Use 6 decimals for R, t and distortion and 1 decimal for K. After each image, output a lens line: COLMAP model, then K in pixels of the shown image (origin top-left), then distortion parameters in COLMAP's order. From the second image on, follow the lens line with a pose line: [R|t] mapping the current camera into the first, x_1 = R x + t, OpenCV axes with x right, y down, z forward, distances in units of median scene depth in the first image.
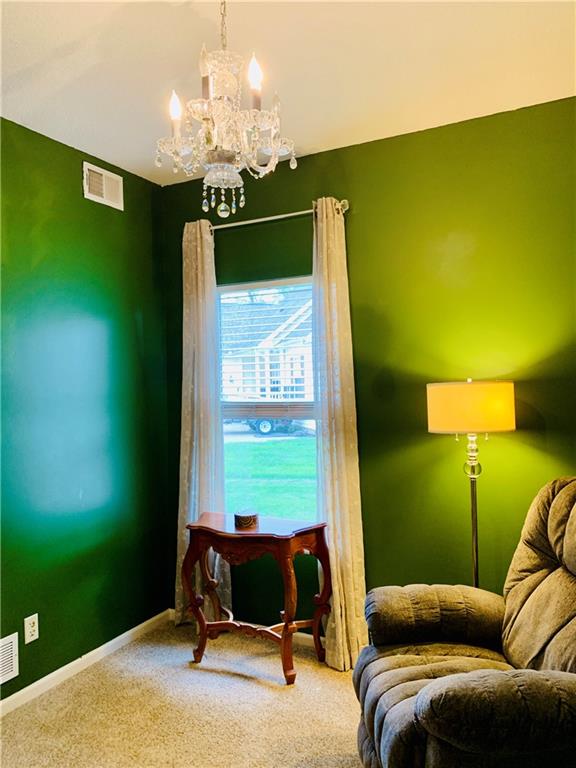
lens RADIAL K [[586.5, 0, 285.4], [0, 586.5, 380.9], [0, 0, 1]] dist [0.047523, -0.067975]
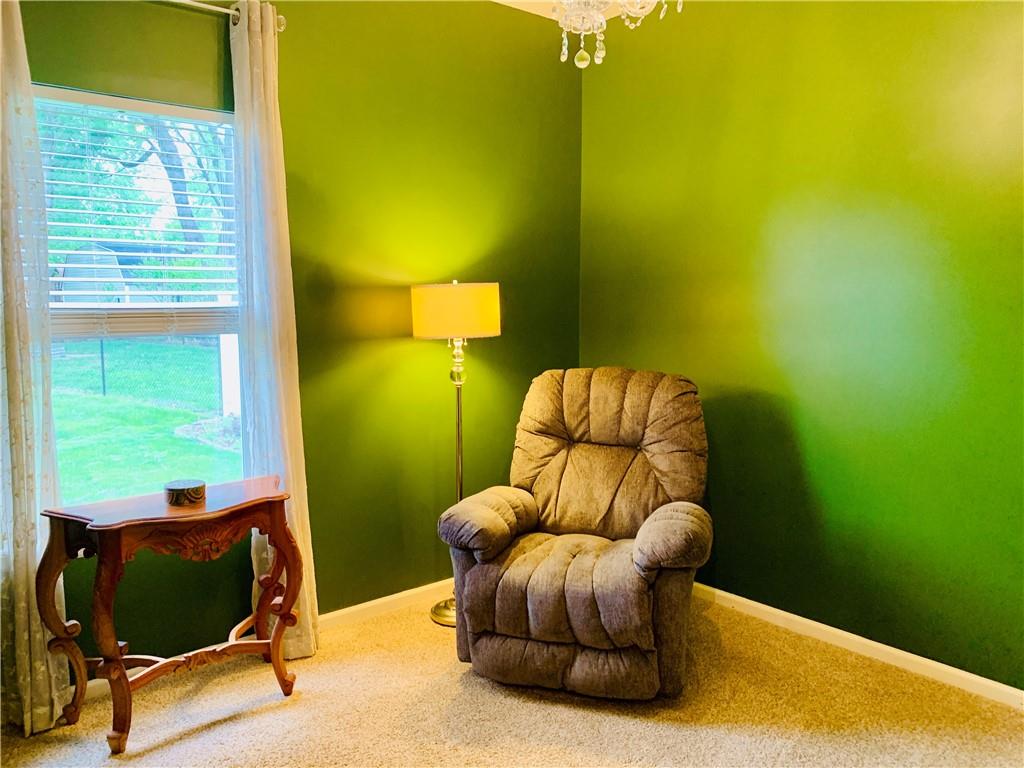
lens RADIAL K [[782.0, 0, 506.8], [0, 782.0, 384.4], [0, 0, 1]] dist [0.047523, -0.067975]
pose [[0.386889, -0.074000, 0.919152, -0.741927], [-0.010974, 0.996335, 0.084832, 0.048870], [-0.922061, -0.042907, 0.384659, 0.393167]]
